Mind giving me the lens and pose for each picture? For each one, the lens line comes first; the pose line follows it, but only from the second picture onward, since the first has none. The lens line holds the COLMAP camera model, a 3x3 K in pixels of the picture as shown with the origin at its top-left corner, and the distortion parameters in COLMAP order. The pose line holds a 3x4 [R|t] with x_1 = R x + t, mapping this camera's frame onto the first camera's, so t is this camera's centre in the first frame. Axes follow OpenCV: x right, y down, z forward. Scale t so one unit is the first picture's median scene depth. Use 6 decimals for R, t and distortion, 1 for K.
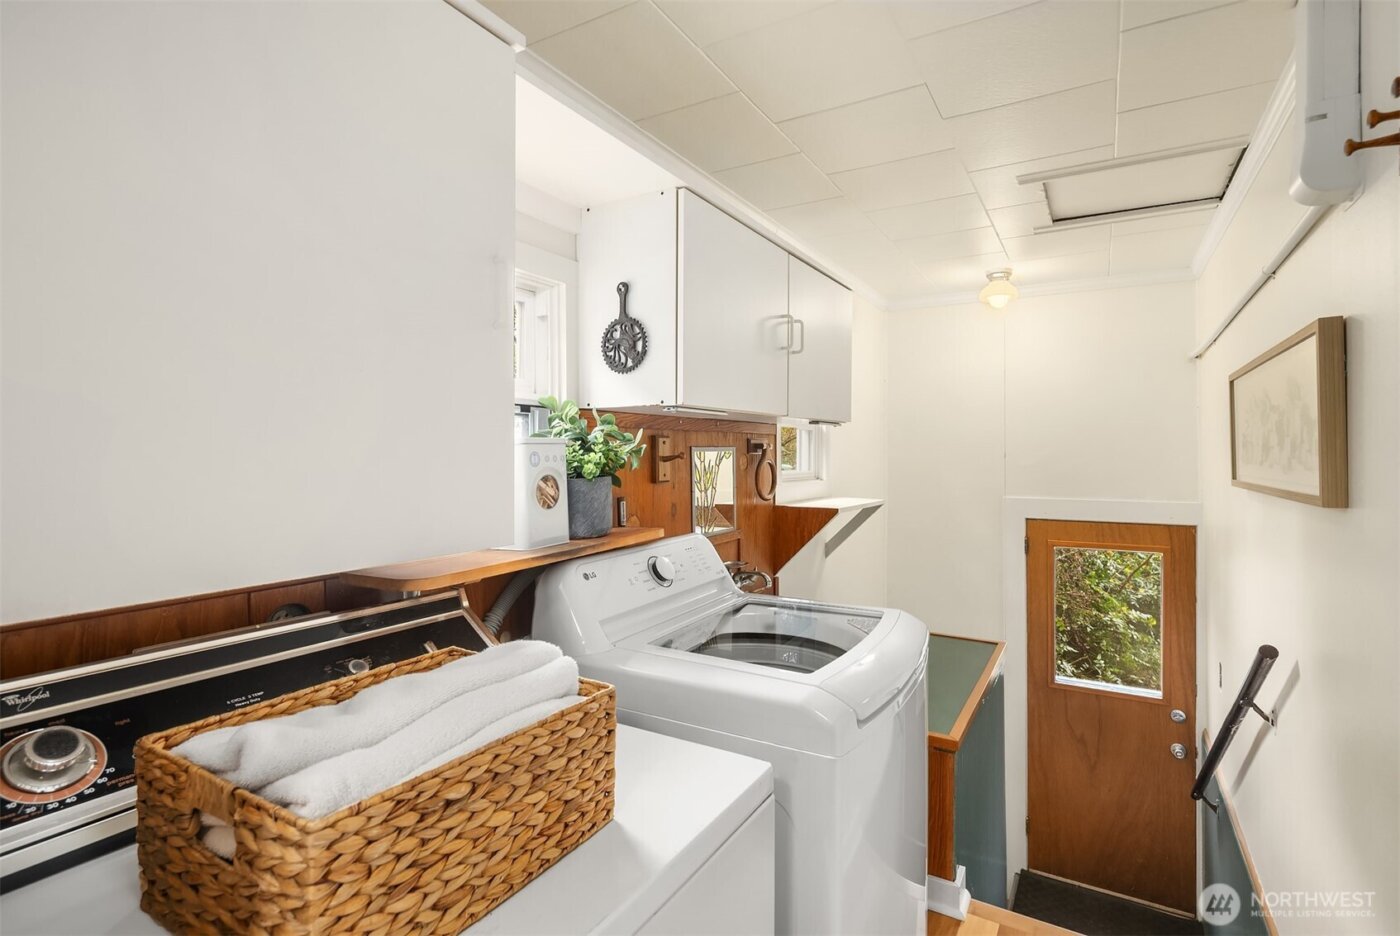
lens RADIAL K [[693.1, 0, 698.9], [0, 693.1, 452.1], [0, 0, 1]] dist [0.004116, -0.004010]
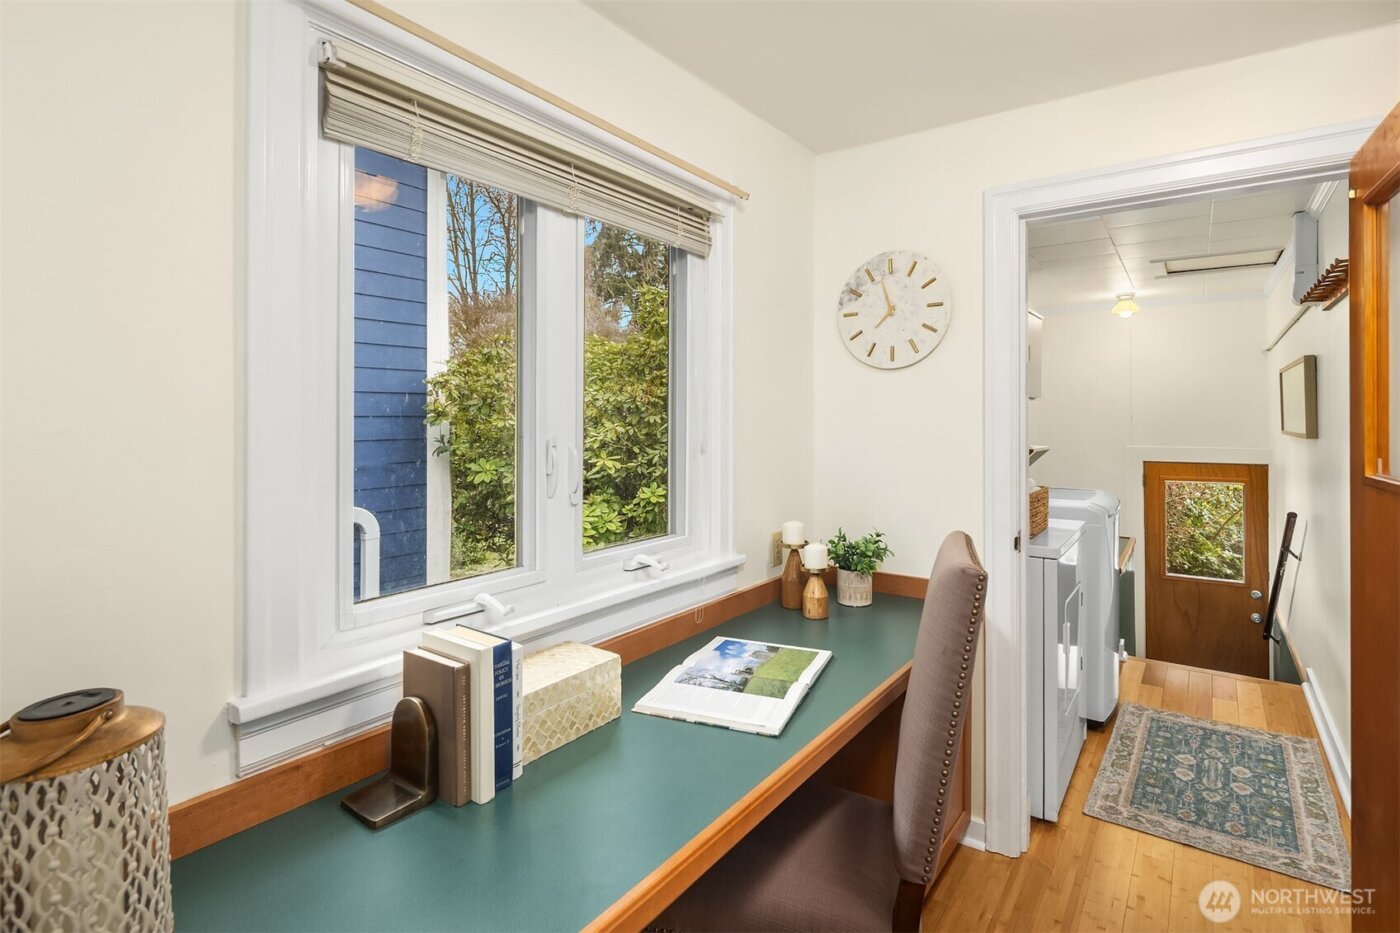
lens RADIAL K [[693.1, 0, 700.1], [0, 693.1, 413.2], [0, 0, 1]] dist [0.004116, -0.004010]
pose [[0.995695, -0.002765, -0.092654, -0.333749], [0.002254, 0.999982, -0.005612, 0.002080], [0.092668, 0.005379, 0.995683, -0.556722]]
